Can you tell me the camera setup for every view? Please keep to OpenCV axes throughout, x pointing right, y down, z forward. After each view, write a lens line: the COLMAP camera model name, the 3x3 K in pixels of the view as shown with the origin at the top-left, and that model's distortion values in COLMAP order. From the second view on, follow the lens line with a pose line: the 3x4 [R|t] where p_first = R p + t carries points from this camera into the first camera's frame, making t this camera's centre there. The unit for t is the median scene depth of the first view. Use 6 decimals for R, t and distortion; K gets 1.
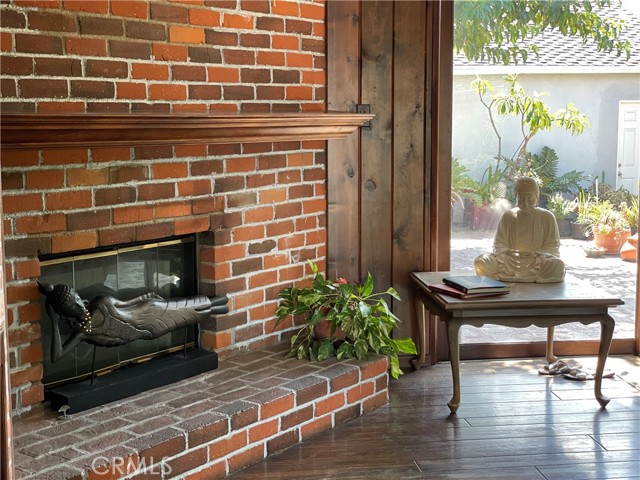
lens RADIAL K [[925.0, 0, 320.6], [0, 925.0, 240.8], [0, 0, 1]] dist [0.028870, 0.000000]
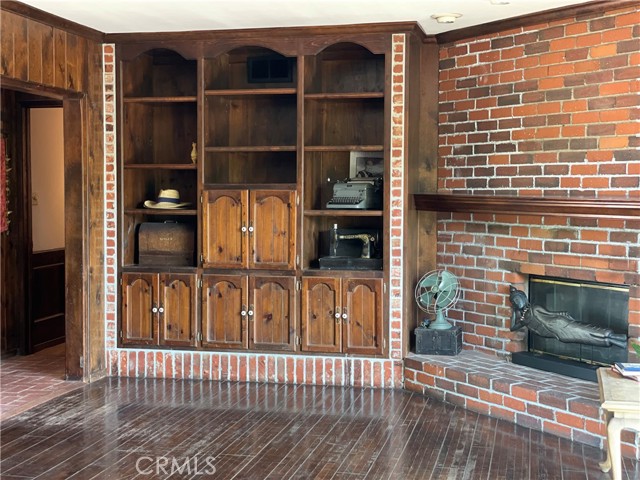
lens RADIAL K [[925.0, 0, 321.8], [0, 925.0, 240.2], [0, 0, 1]] dist [0.028870, 0.000000]
pose [[-0.343340, 0.054254, -0.937643, 1.421774], [-0.134561, 0.985190, 0.106278, -0.174289], [0.929522, 0.162660, -0.330954, 1.136036]]
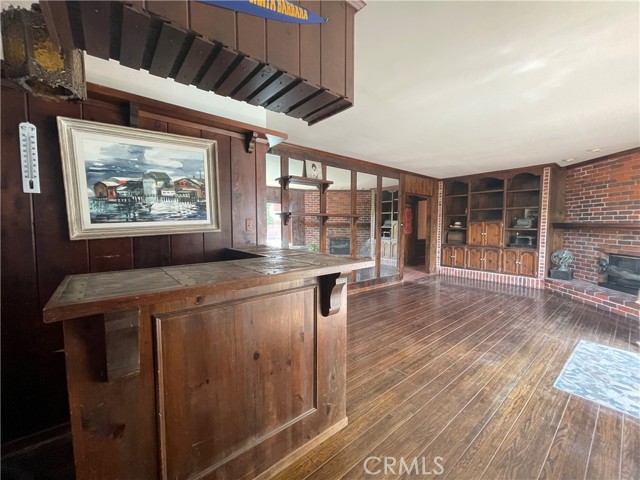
lens RADIAL K [[261.7, 0, 324.3], [0, 261.7, 241.3], [0, 0, 1]] dist [0.001478, 0.001839]
pose [[-0.837398, 0.042761, -0.544919, 1.532716], [-0.071344, 0.979856, 0.186529, -0.176742], [0.541918, 0.195075, -0.817478, 1.216197]]
